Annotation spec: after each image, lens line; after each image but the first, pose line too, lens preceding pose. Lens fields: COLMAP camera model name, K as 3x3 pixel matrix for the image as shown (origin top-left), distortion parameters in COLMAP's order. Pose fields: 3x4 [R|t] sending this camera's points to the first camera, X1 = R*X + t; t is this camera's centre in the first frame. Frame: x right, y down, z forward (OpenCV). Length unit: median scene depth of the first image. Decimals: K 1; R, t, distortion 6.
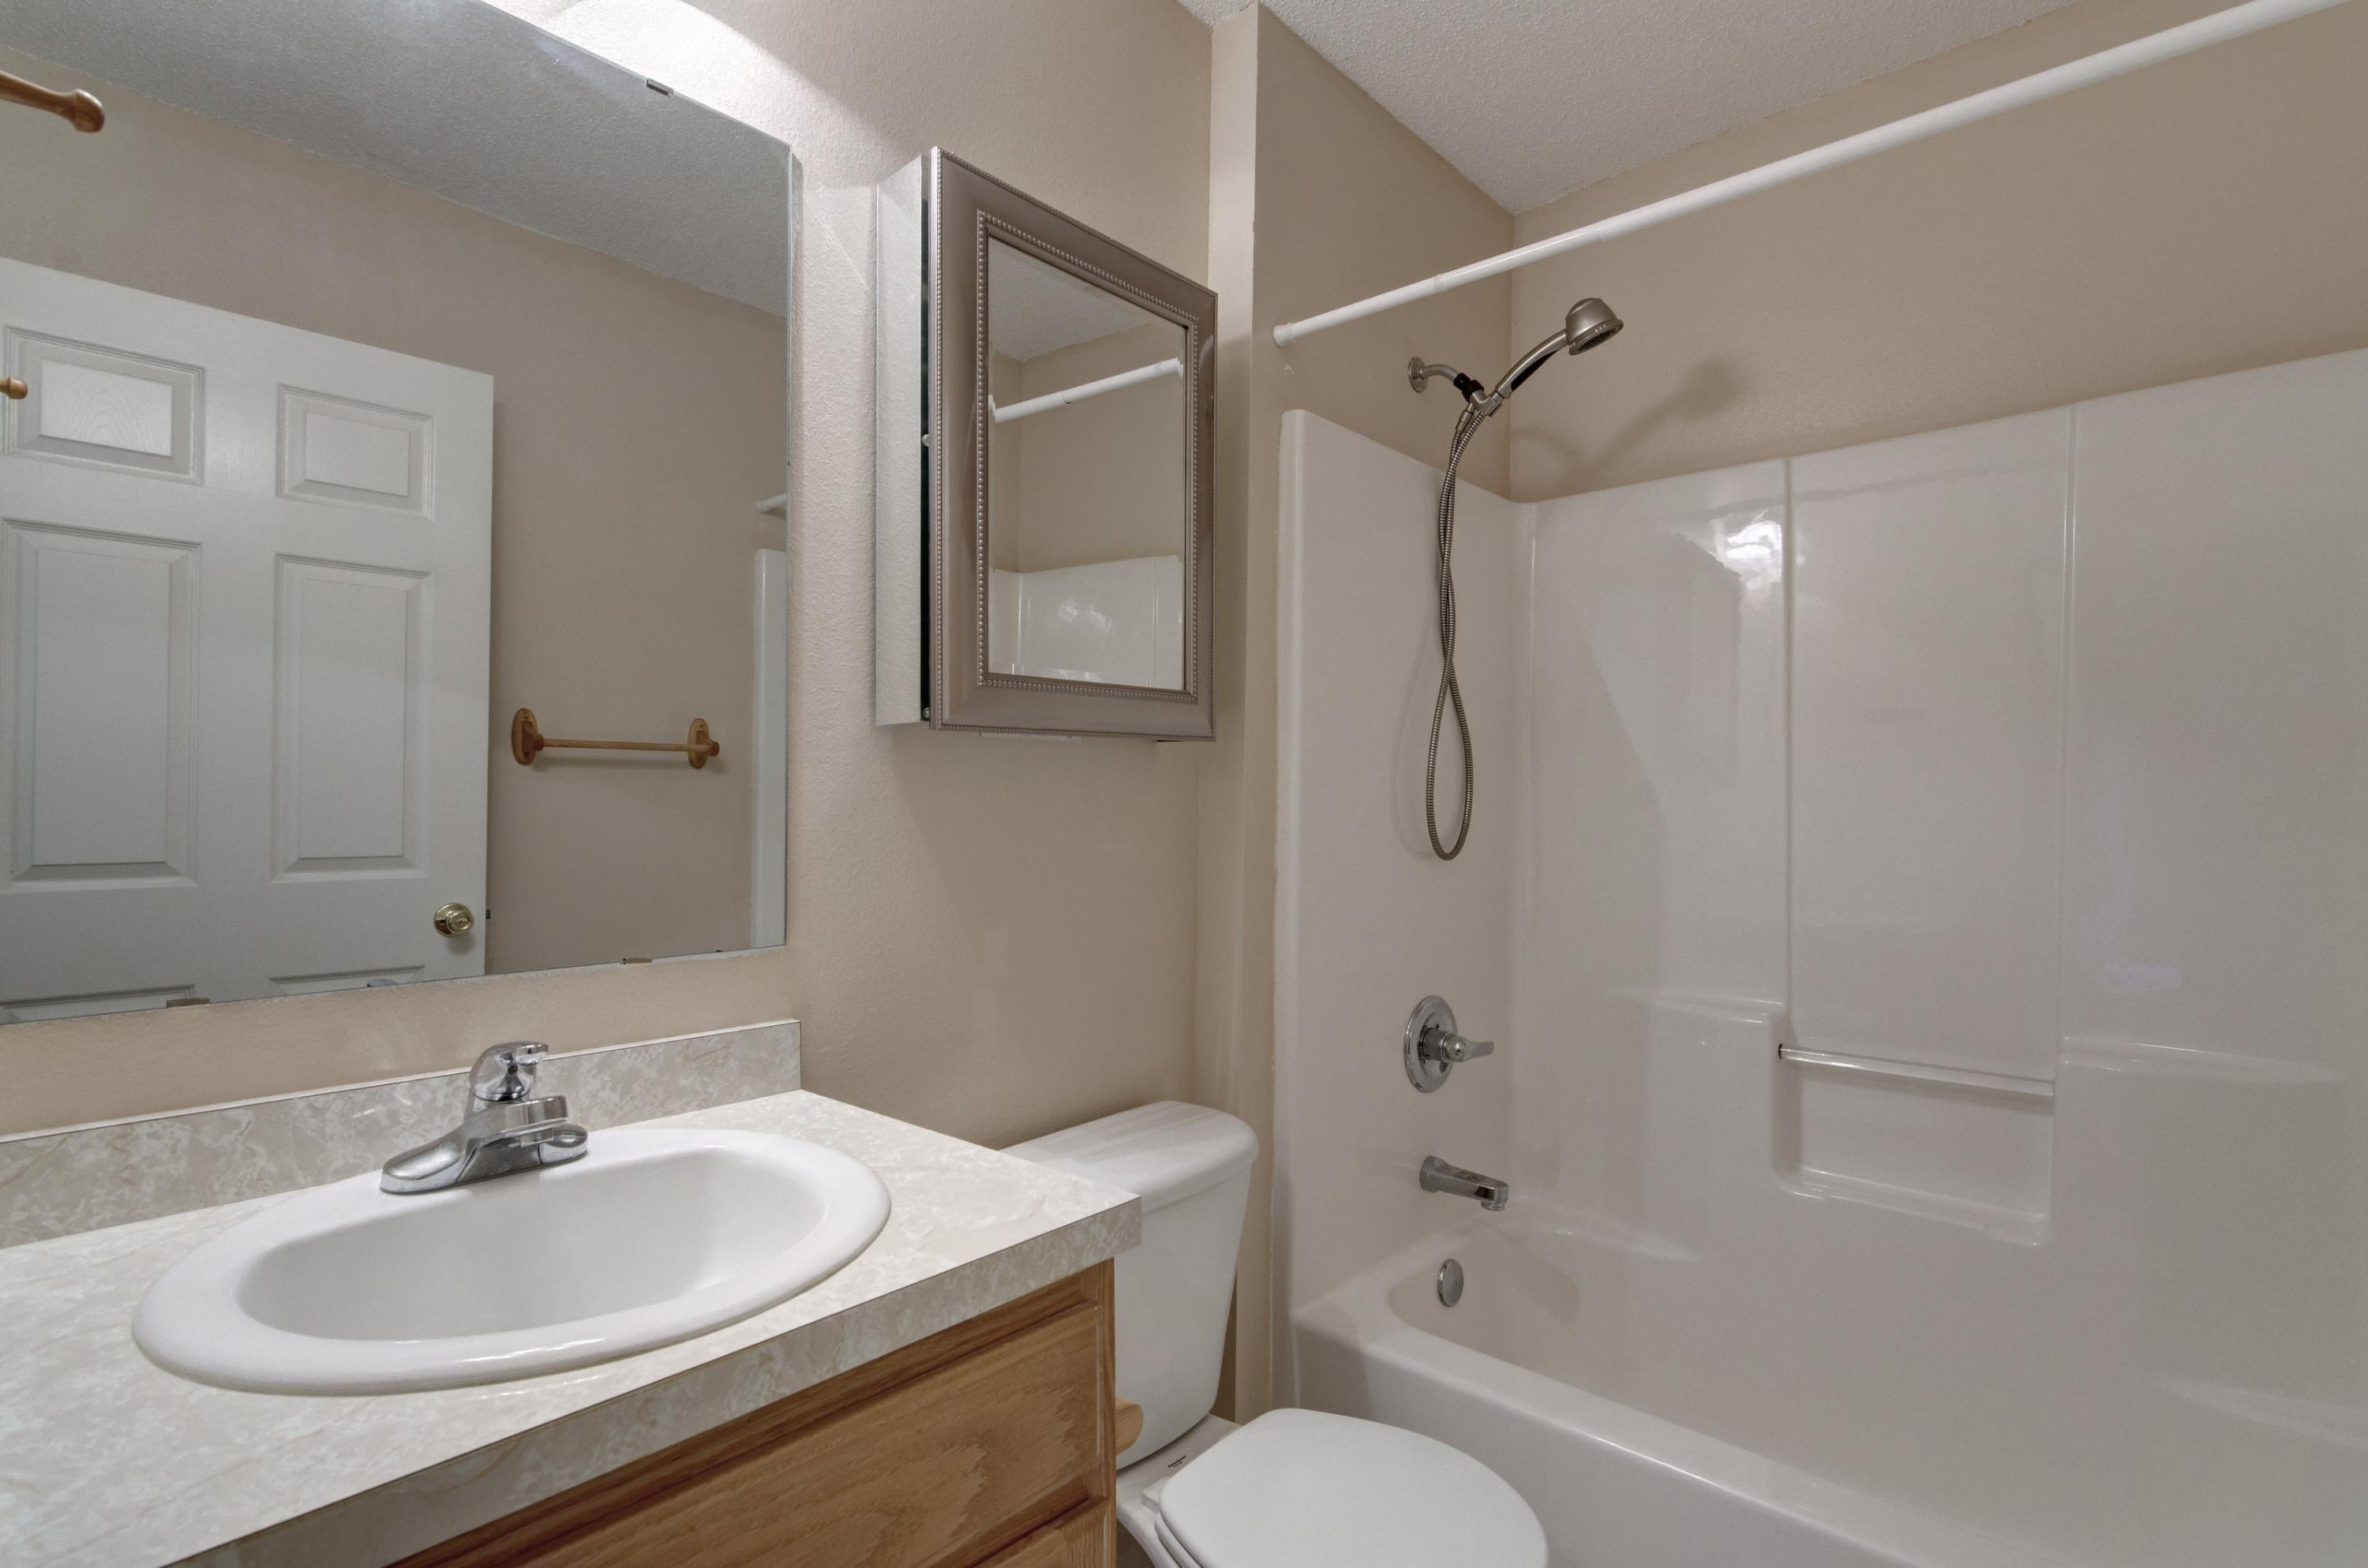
lens RADIAL K [[1141.5, 0, 1184.3], [0, 1141.5, 788.0], [0, 0, 1]] dist [0.005620, -0.001704]
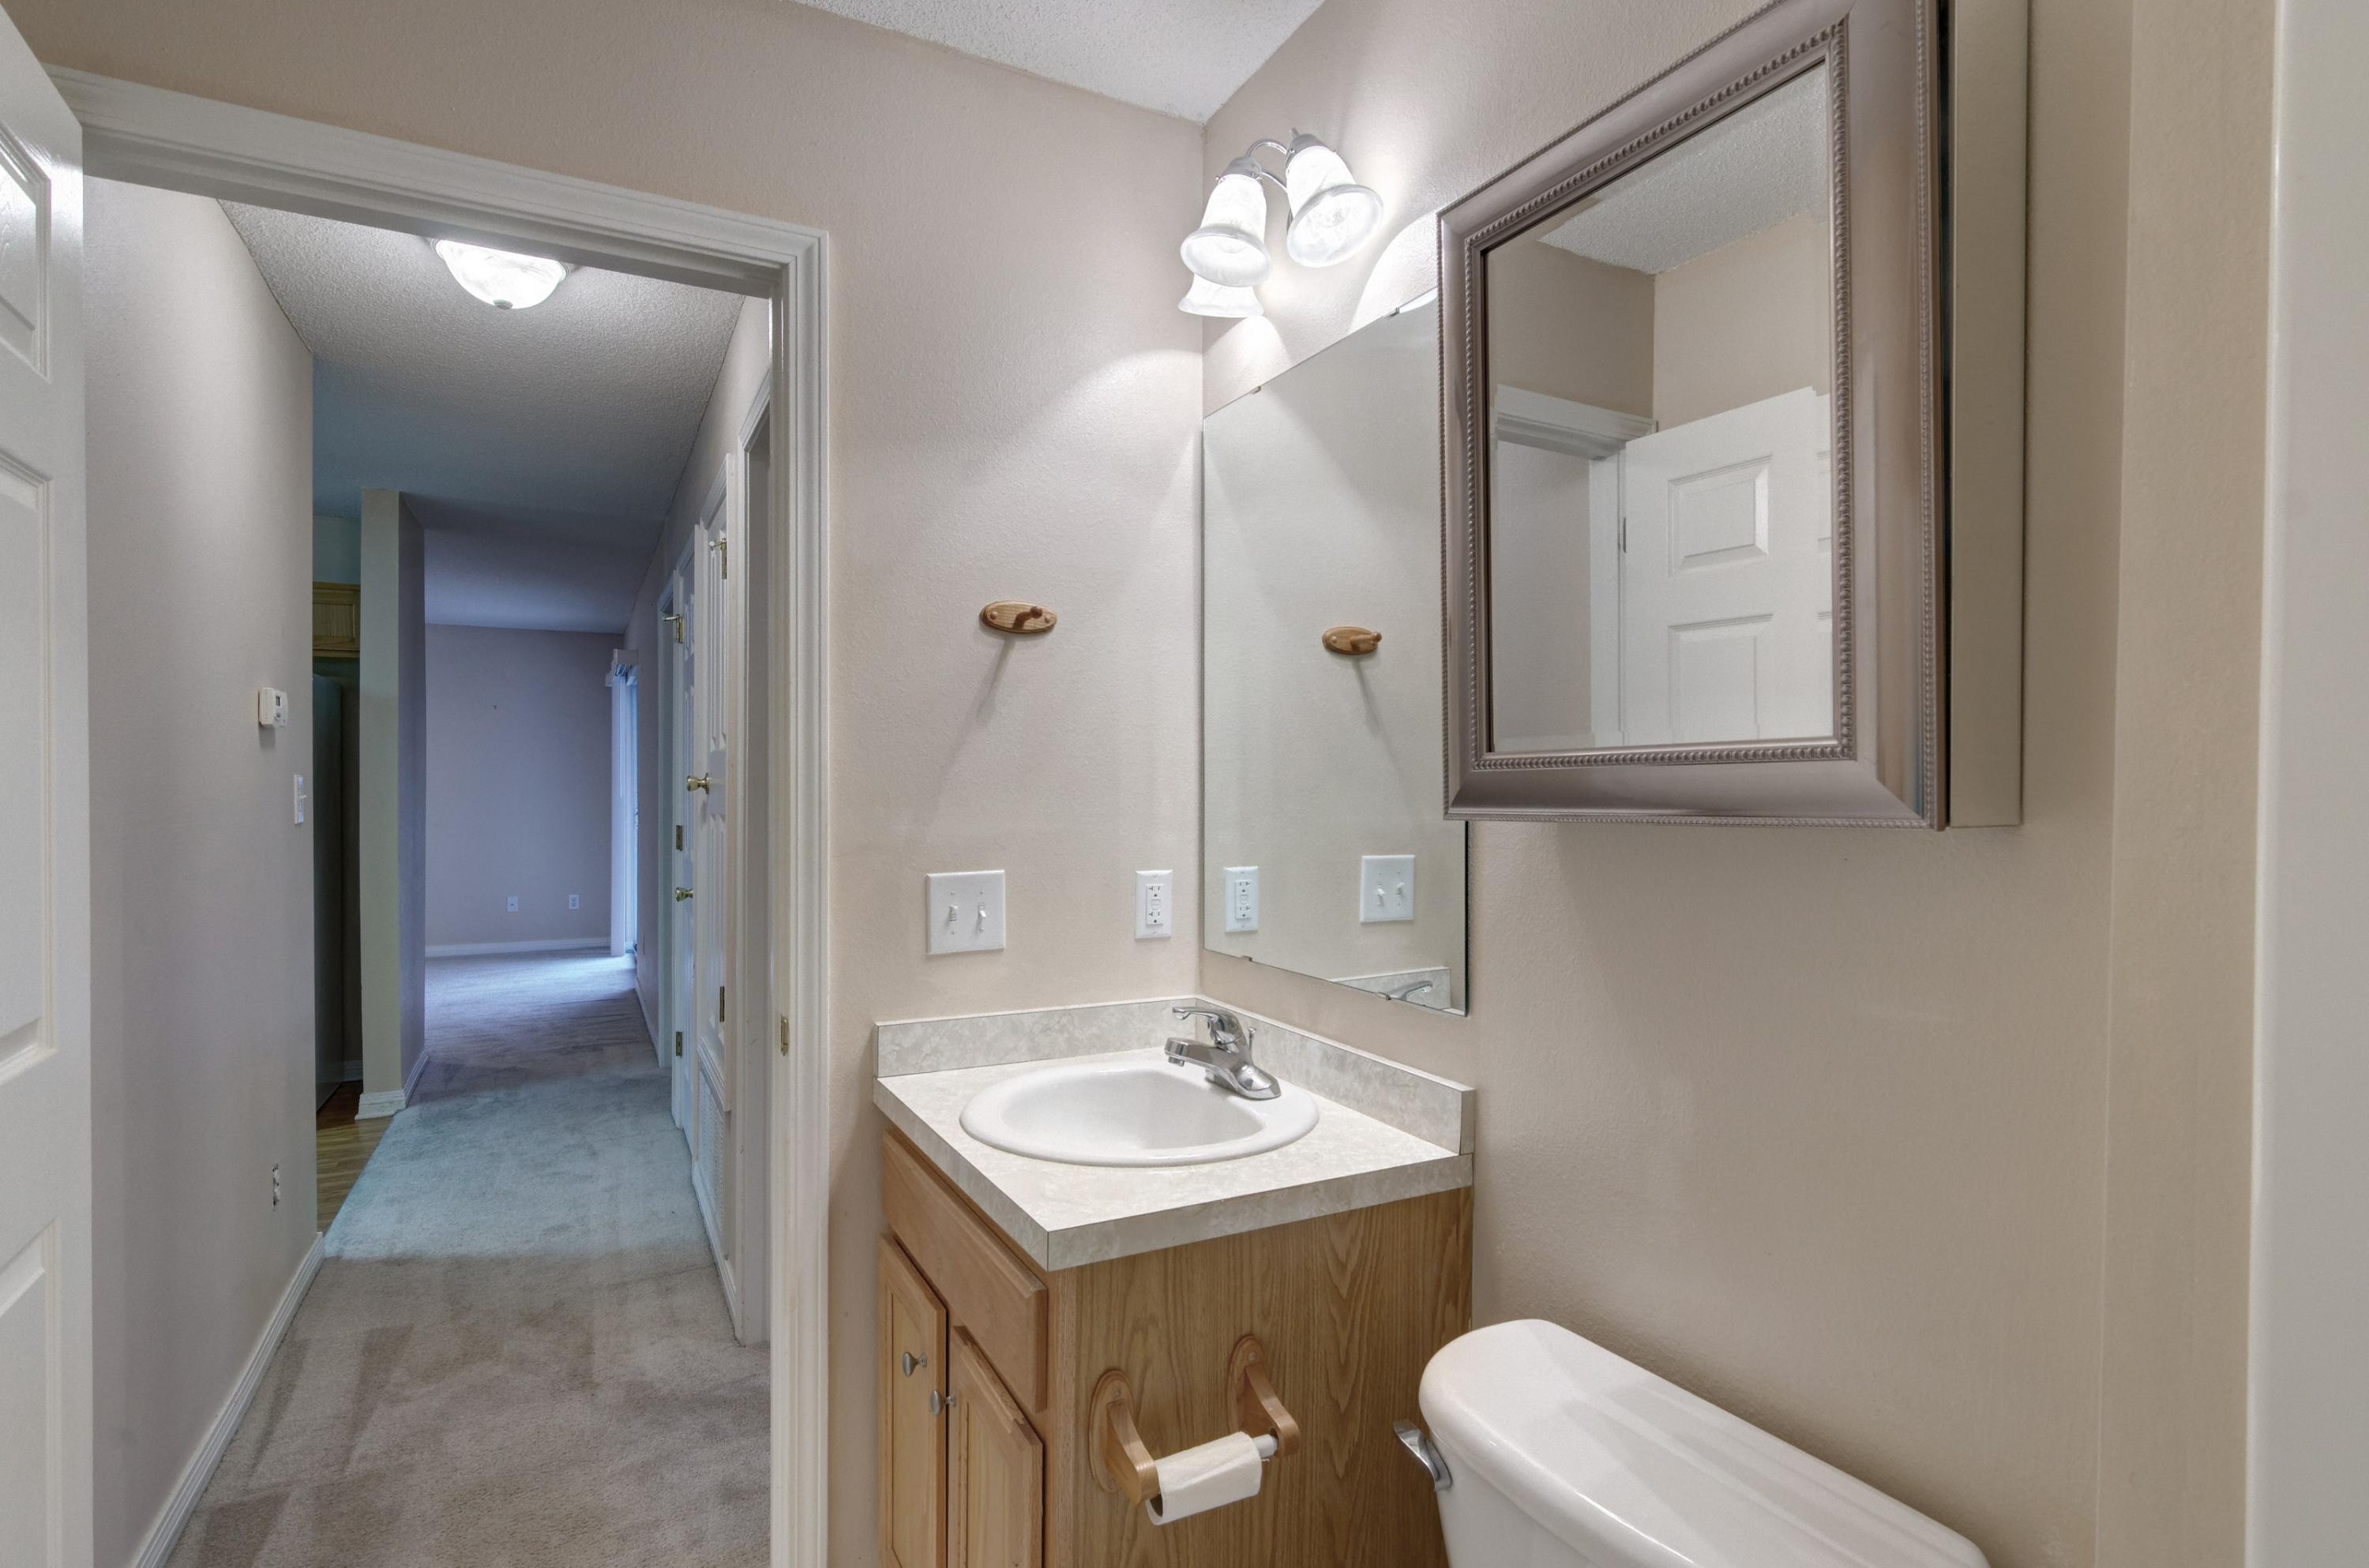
lens RADIAL K [[1142.0, 0, 1182.2], [0, 1142.0, 791.6], [0, 0, 1]] dist [0.005620, -0.001704]
pose [[-0.341962, -0.008361, -0.939677, 0.785961], [0.002431, 0.999949, -0.009782, -0.065279], [0.939711, -0.005630, -0.341924, 1.177903]]
